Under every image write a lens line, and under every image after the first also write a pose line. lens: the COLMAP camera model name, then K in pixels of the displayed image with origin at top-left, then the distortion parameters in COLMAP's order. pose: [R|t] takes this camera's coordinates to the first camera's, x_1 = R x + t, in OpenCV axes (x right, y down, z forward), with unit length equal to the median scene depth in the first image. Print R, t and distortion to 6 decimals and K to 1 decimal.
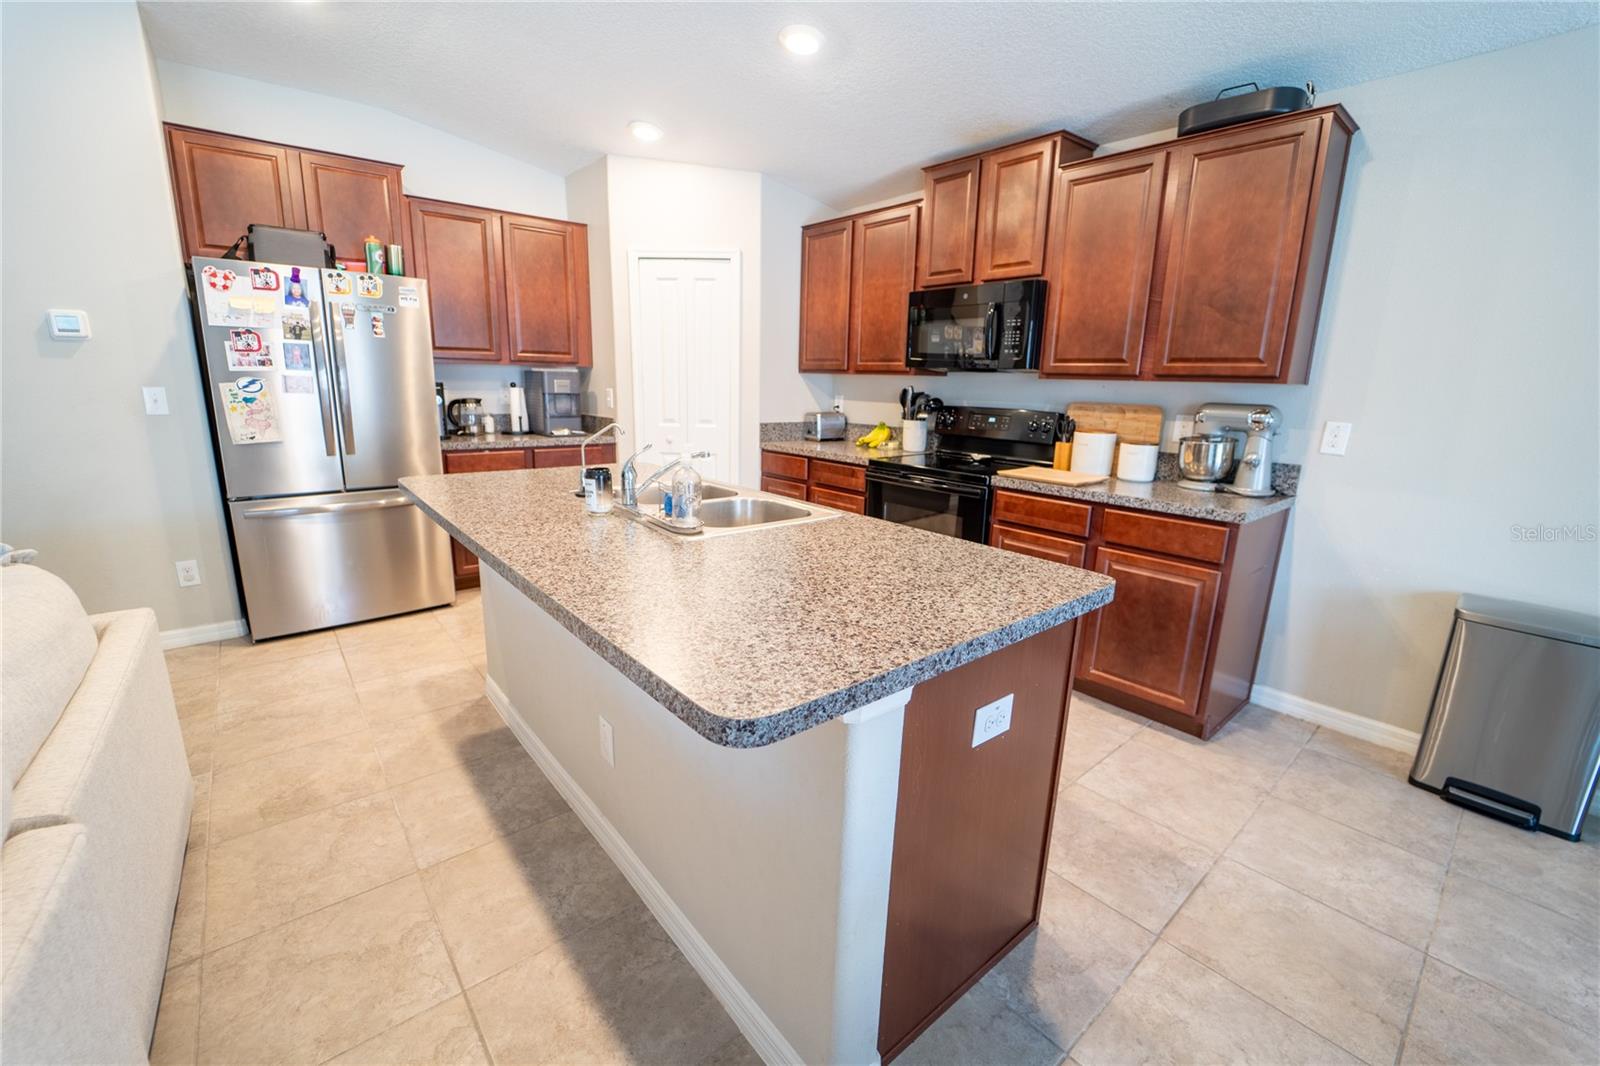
lens RADIAL K [[653.1, 0, 794.3], [0, 653.1, 530.4], [0, 0, 1]] dist [-0.021080, 0.000065]
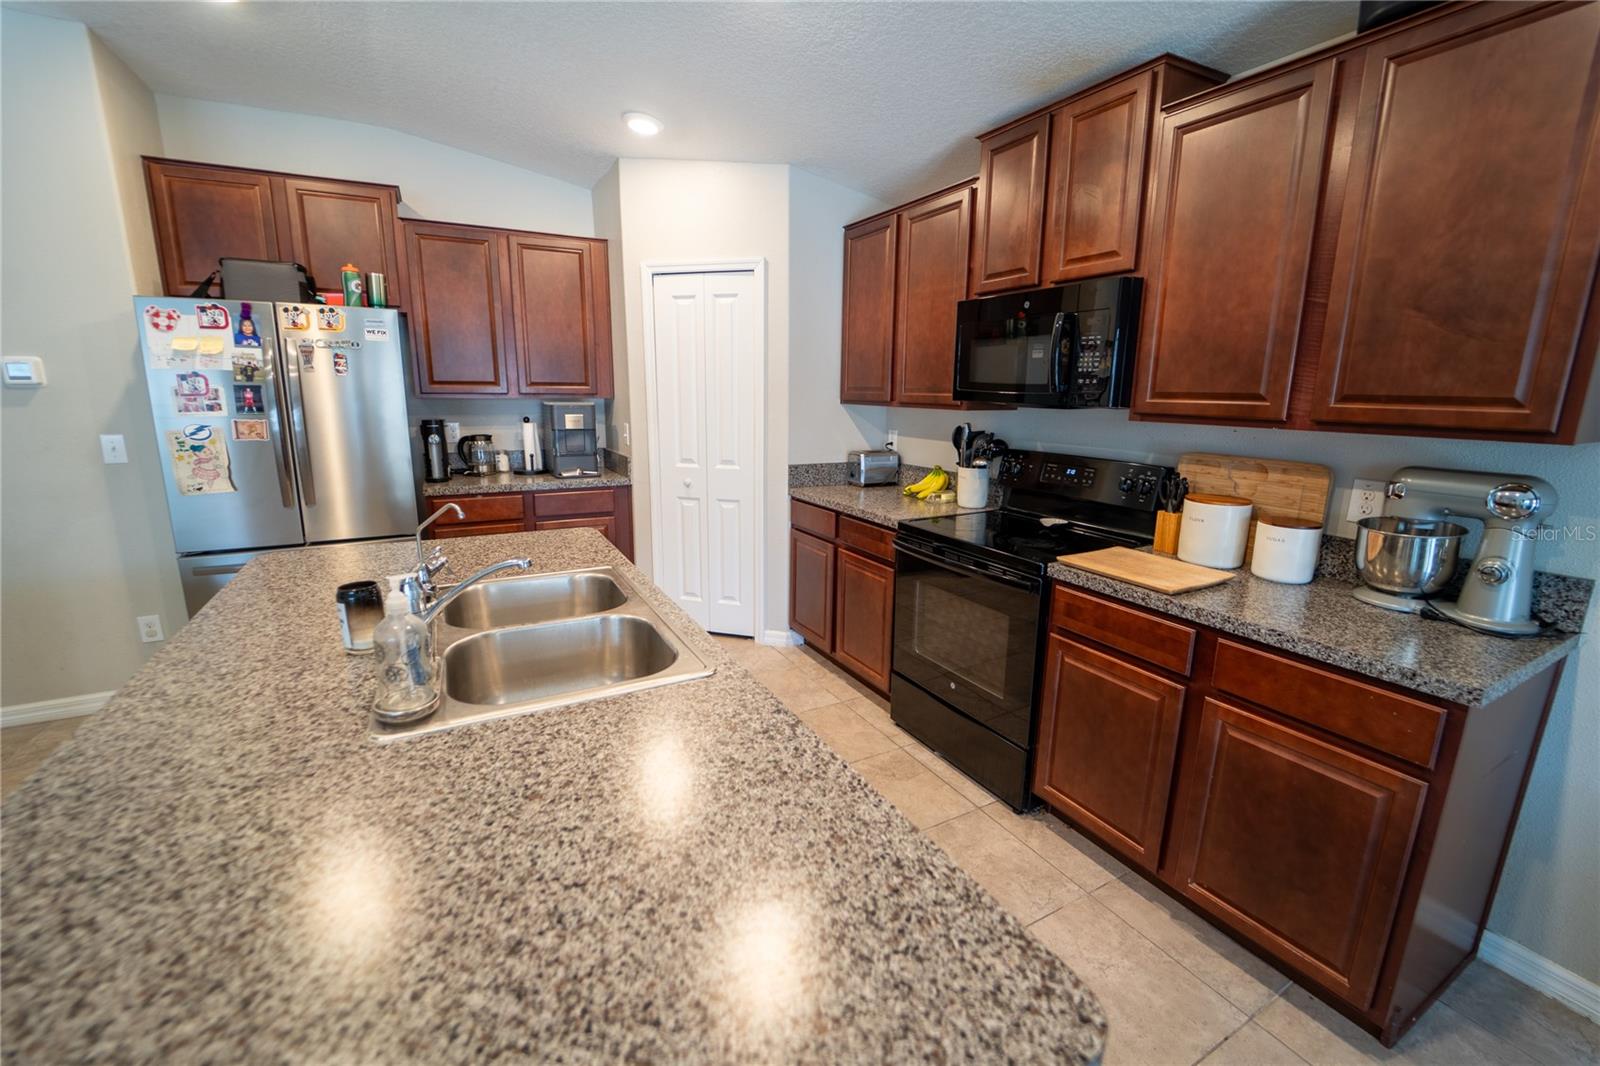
lens RADIAL K [[653.1, 0, 797.6], [0, 653.1, 528.8], [0, 0, 1]] dist [-0.021080, 0.000065]
pose [[0.979839, 0.028967, -0.197675, 0.176734], [-0.032827, 0.999328, -0.016282, -0.099474], [0.197071, 0.022443, 0.980132, 0.269579]]
